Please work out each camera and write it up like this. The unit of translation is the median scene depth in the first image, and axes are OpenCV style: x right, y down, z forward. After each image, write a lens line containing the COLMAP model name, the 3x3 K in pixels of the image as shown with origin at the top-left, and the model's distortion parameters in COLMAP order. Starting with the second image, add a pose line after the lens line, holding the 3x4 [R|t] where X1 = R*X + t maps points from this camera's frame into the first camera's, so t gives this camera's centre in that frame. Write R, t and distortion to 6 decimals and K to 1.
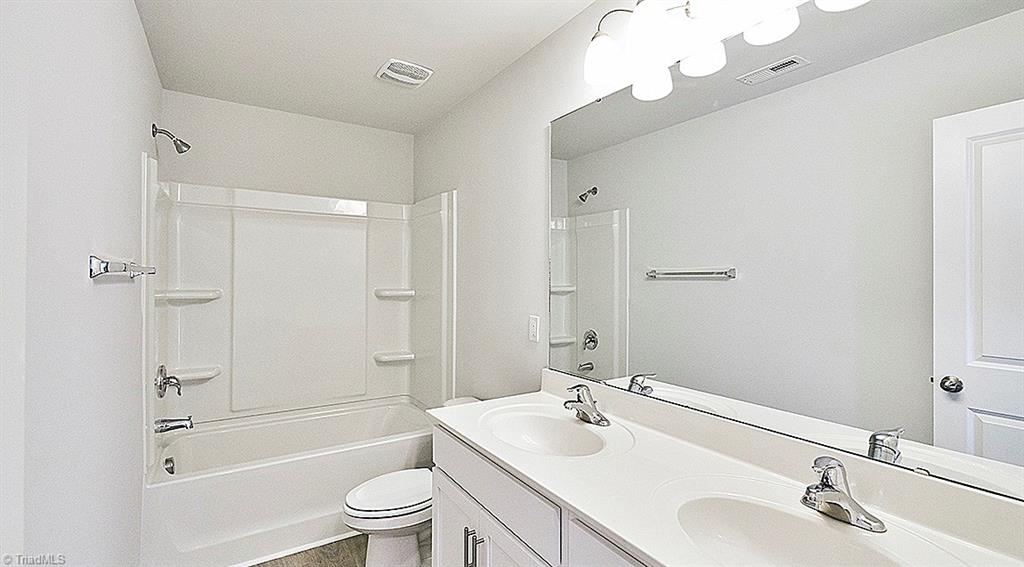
lens RADIAL K [[466.8, 0, 514.3], [0, 466.8, 273.4], [0, 0, 1]] dist [-0.010731, -0.000437]
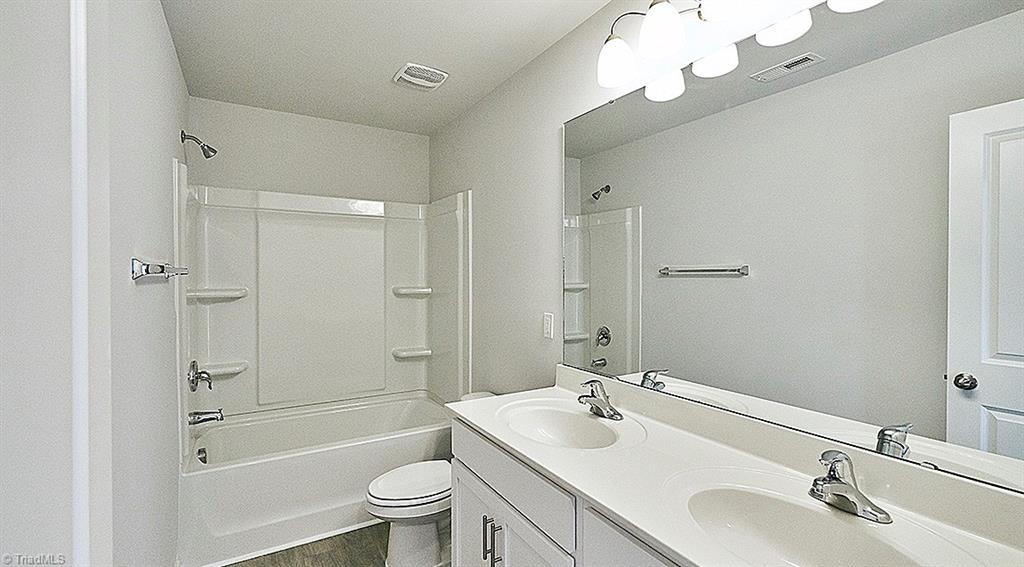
lens RADIAL K [[466.8, 0, 511.5], [0, 466.8, 278.5], [0, 0, 1]] dist [-0.010731, -0.000437]
pose [[0.999460, -0.003728, -0.032640, -0.005477], [0.004361, 0.999803, 0.019344, -0.006197], [0.032561, -0.019475, 0.999280, -0.028574]]
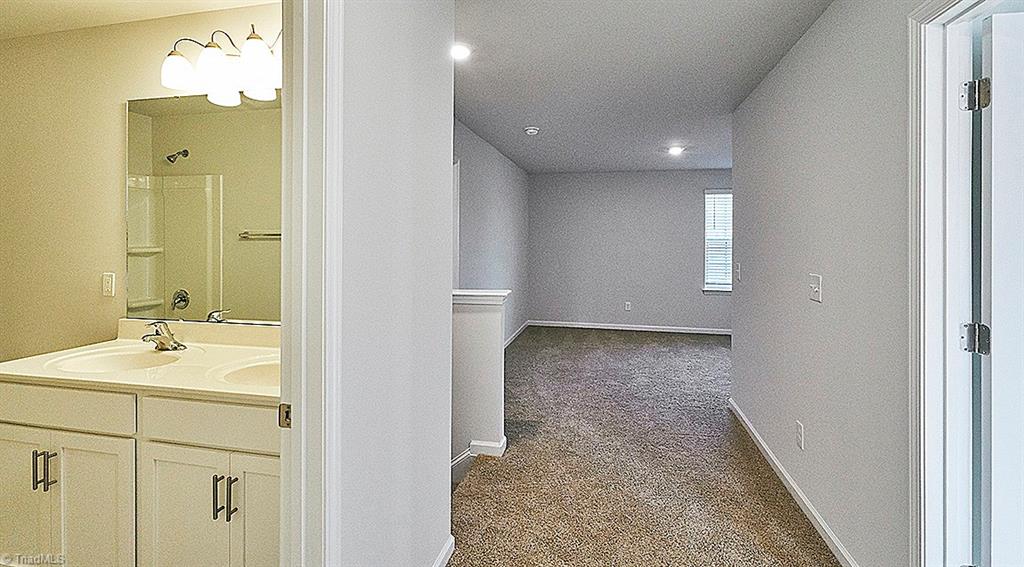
lens RADIAL K [[466.8, 0, 531.4], [0, 466.8, 242.8], [0, 0, 1]] dist [-0.010731, -0.000437]
pose [[0.704023, -0.003874, 0.710167, -0.033590], [-0.008407, 0.999870, 0.013789, -0.002096], [-0.710128, -0.015678, 0.703898, -0.536696]]
